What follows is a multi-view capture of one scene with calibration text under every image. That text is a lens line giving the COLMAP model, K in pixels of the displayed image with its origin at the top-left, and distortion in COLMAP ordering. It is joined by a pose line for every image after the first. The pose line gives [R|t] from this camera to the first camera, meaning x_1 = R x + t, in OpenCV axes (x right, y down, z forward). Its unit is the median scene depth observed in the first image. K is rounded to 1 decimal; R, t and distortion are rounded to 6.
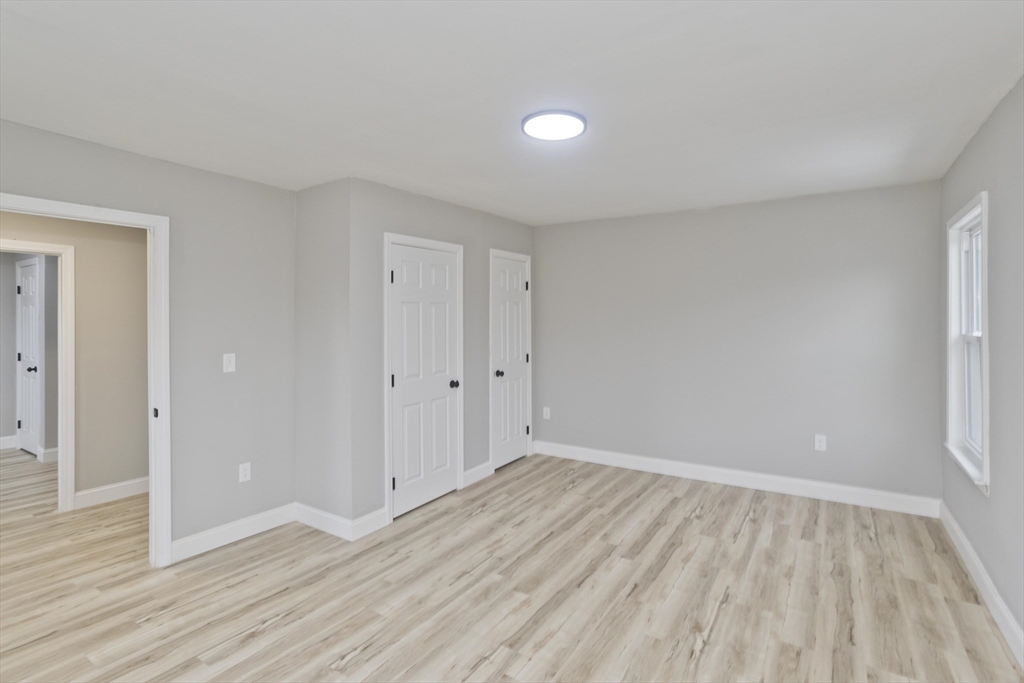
lens RADIAL K [[499.1, 0, 526.5], [0, 499.1, 308.9], [0, 0, 1]] dist [-0.040518, 0.020660]
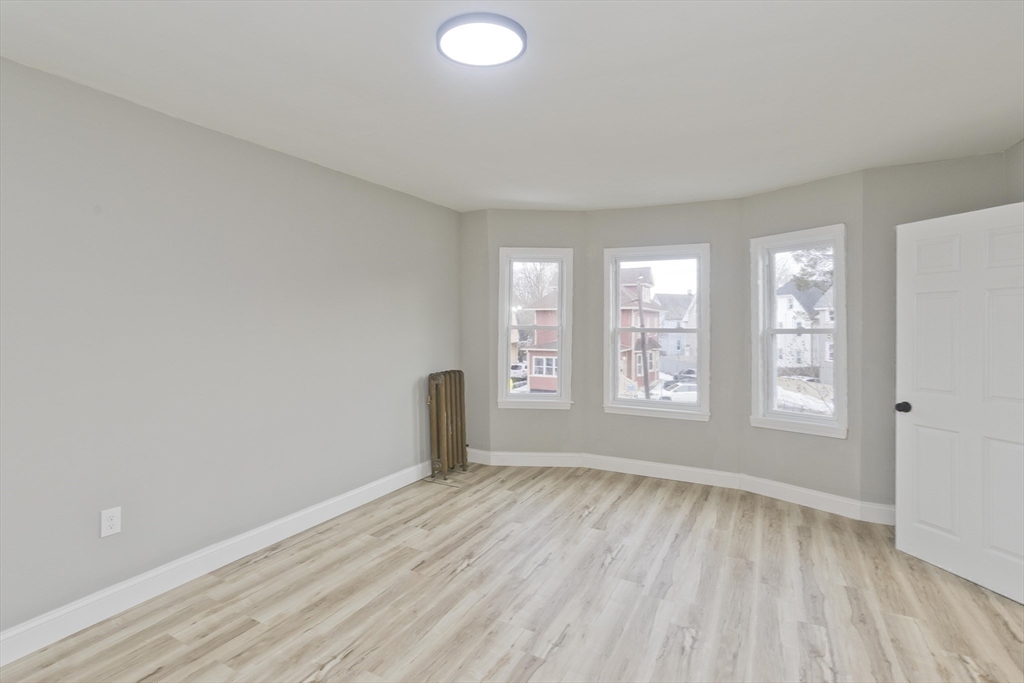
lens RADIAL K [[499.1, 0, 511.7], [0, 499.1, 315.3], [0, 0, 1]] dist [-0.040518, 0.020660]
pose [[-0.997869, 0.005146, -0.065048, 0.050267], [0.006966, 0.999590, -0.027787, 0.040656], [0.064879, -0.028181, -0.997495, 1.435259]]
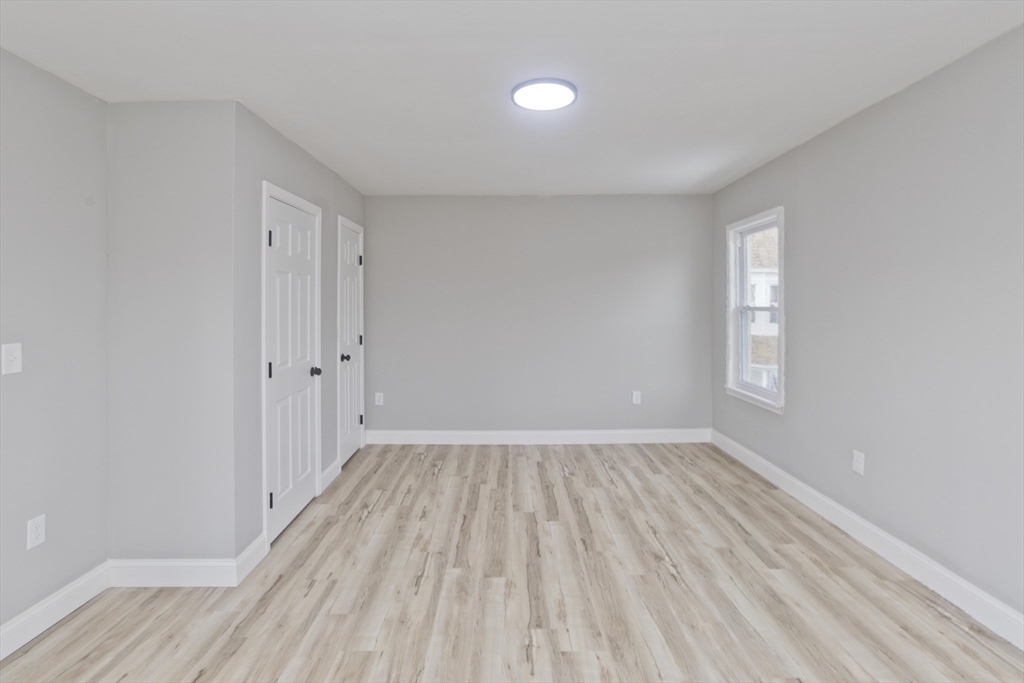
lens RADIAL K [[499.1, 0, 513.4], [0, 499.1, 298.1], [0, 0, 1]] dist [-0.040518, 0.020660]
pose [[0.842125, 0.005434, 0.539255, -0.439821], [-0.008704, 0.999956, 0.003517, 0.028558], [-0.539212, -0.007655, 0.842135, 0.161213]]
